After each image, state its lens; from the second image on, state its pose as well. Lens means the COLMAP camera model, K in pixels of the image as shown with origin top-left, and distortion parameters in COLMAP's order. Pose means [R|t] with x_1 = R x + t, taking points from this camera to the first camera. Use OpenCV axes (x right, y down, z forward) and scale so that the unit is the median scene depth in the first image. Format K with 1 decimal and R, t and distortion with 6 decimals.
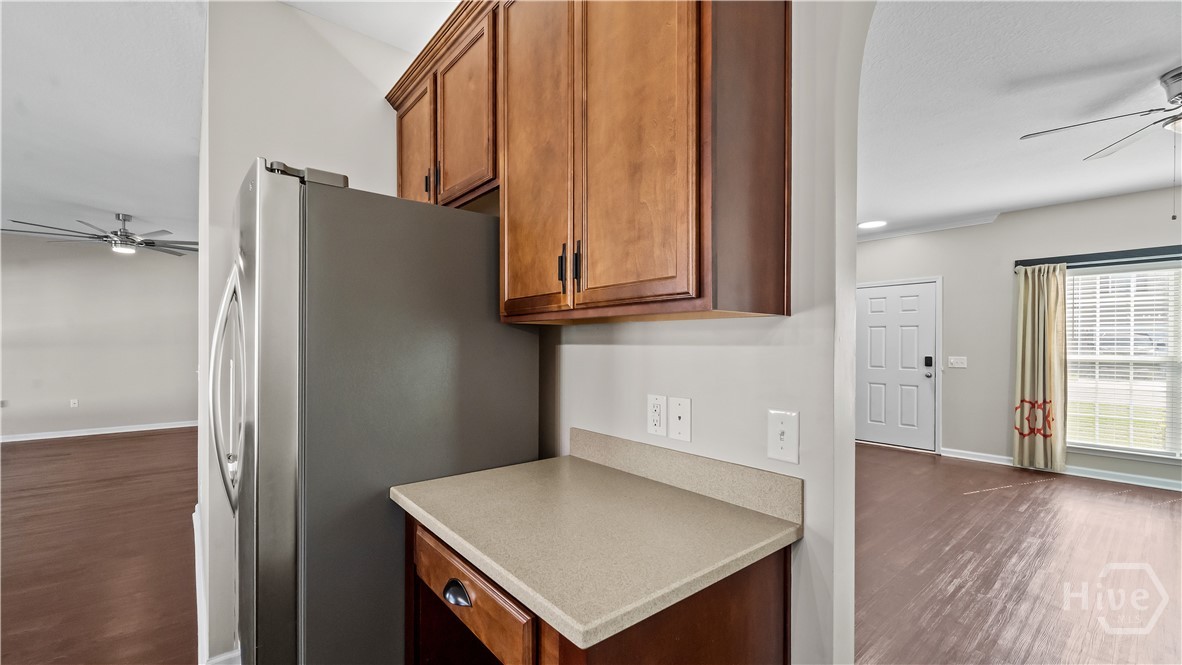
lens RADIAL K [[477.4, 0, 594.4], [0, 477.4, 347.0], [0, 0, 1]] dist [-0.000532, 0.000141]
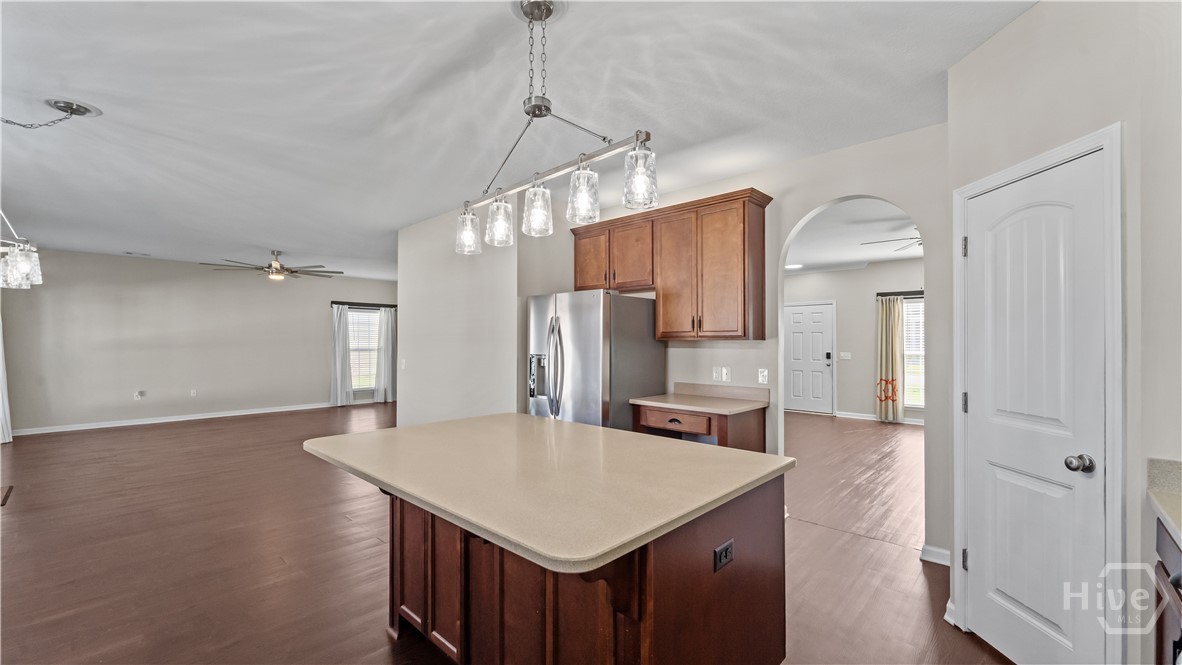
lens RADIAL K [[477.4, 0, 592.0], [0, 477.4, 340.8], [0, 0, 1]] dist [-0.000532, 0.000141]
pose [[0.992897, -0.001492, 0.118964, -0.275311], [0.002434, 0.999967, -0.007773, -0.008525], [-0.118949, 0.008008, 0.992868, -0.502876]]
